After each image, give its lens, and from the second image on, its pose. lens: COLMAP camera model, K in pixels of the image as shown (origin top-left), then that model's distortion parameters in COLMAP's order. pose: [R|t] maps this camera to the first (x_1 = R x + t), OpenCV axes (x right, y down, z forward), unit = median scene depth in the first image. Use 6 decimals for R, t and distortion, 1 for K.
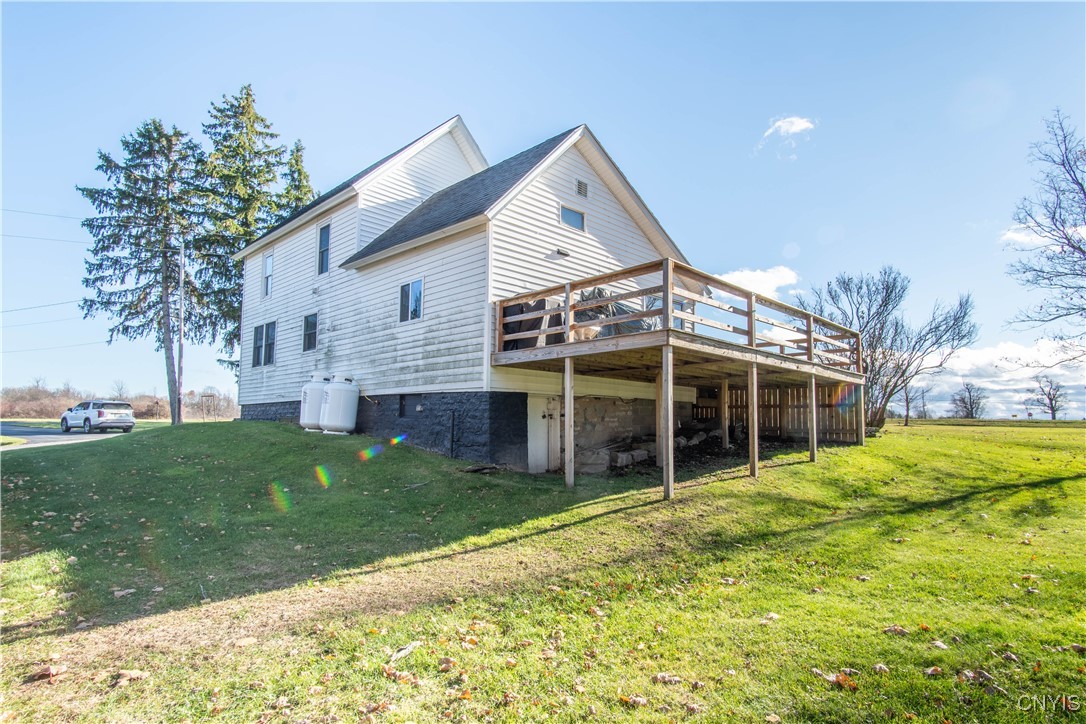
lens RADIAL K [[582.0, 0, 549.4], [0, 582.0, 391.9], [0, 0, 1]] dist [-0.004802, -0.000830]
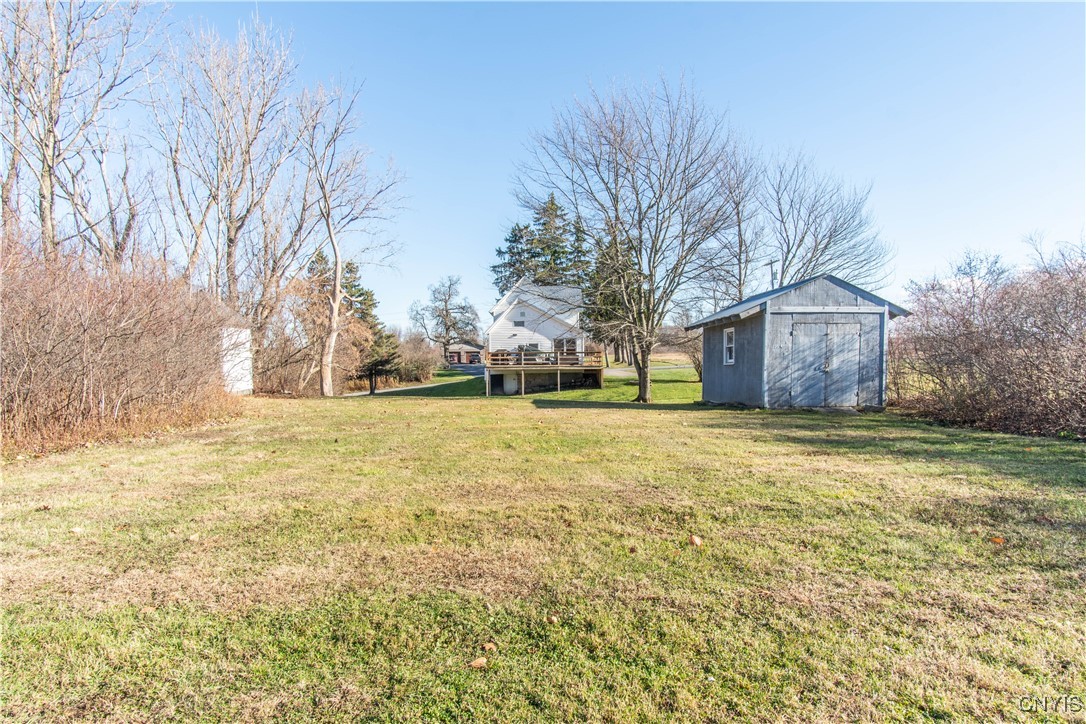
lens RADIAL K [[575.8, 0, 529.3], [0, 575.8, 417.8], [0, 0, 1]] dist [0.001457, 0.000205]
pose [[0.690486, 0.065848, -0.720343, 0.959132], [0.063608, 0.986463, 0.151146, -0.093682], [0.720544, -0.150184, 0.676950, -0.516209]]
